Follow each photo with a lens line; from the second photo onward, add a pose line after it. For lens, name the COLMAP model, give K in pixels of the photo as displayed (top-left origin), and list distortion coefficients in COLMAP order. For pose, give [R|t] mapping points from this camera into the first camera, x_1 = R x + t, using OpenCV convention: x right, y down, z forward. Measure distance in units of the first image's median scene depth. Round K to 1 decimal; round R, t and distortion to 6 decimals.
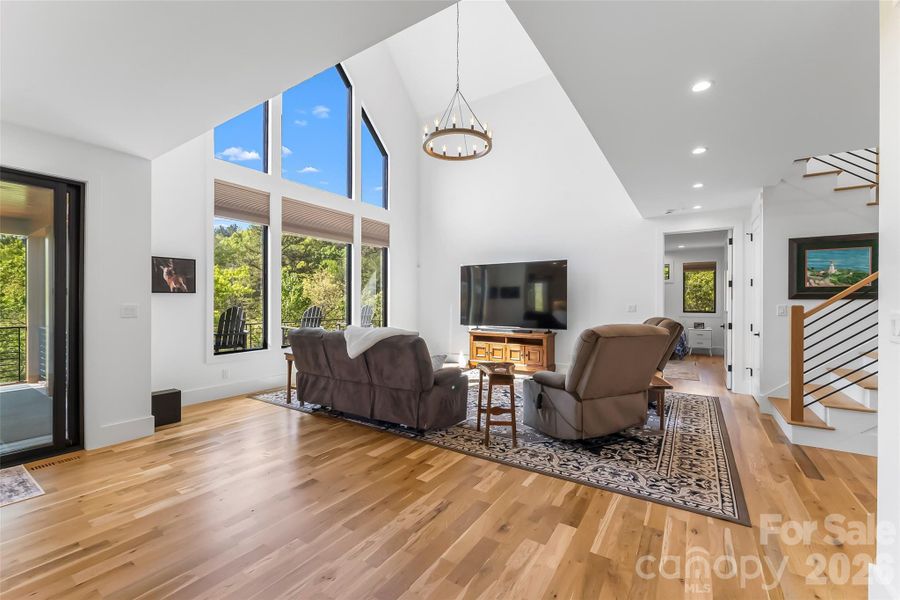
lens RADIAL K [[375.2, 0, 450.4], [0, 375.2, 300.7], [0, 0, 1]] dist [0.000914, 0.000184]
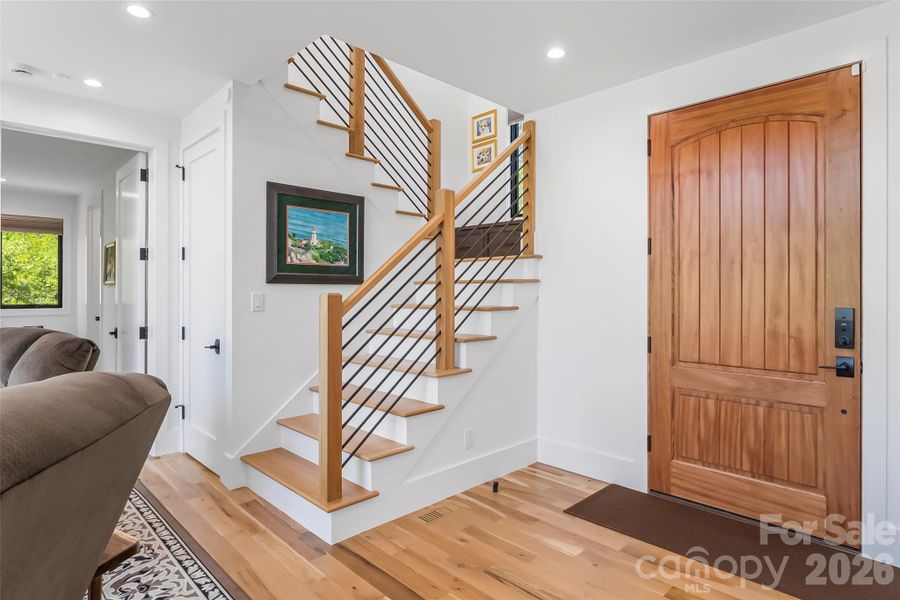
lens RADIAL K [[495.7, 0, 450.0], [0, 495.7, 293.7], [0, 0, 1]] dist [-0.006818, 0.001342]
pose [[0.216659, -0.004888, 0.976235, 0.157548], [-0.007168, 0.999953, 0.006598, 0.004401], [-0.976221, -0.008427, 0.216614, 0.436031]]
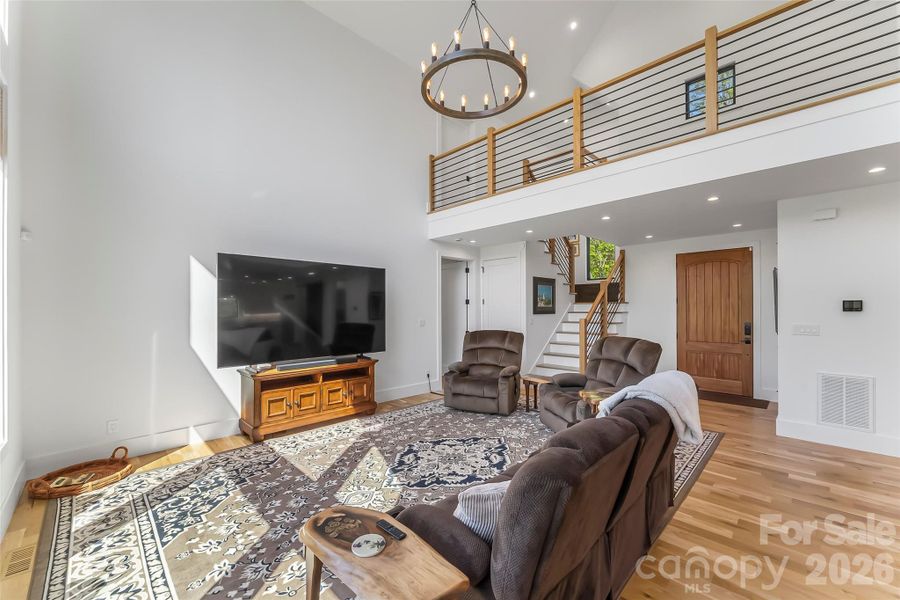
lens RADIAL K [[361.2, 0, 449.9], [0, 361.2, 309.2], [0, 0, 1]] dist [-0.004698, -0.000191]
pose [[0.210741, -0.004378, 0.977532, -0.549666], [-0.000610, 0.999989, 0.004610, -0.026097], [-0.977542, -0.001568, 0.210736, 0.817840]]
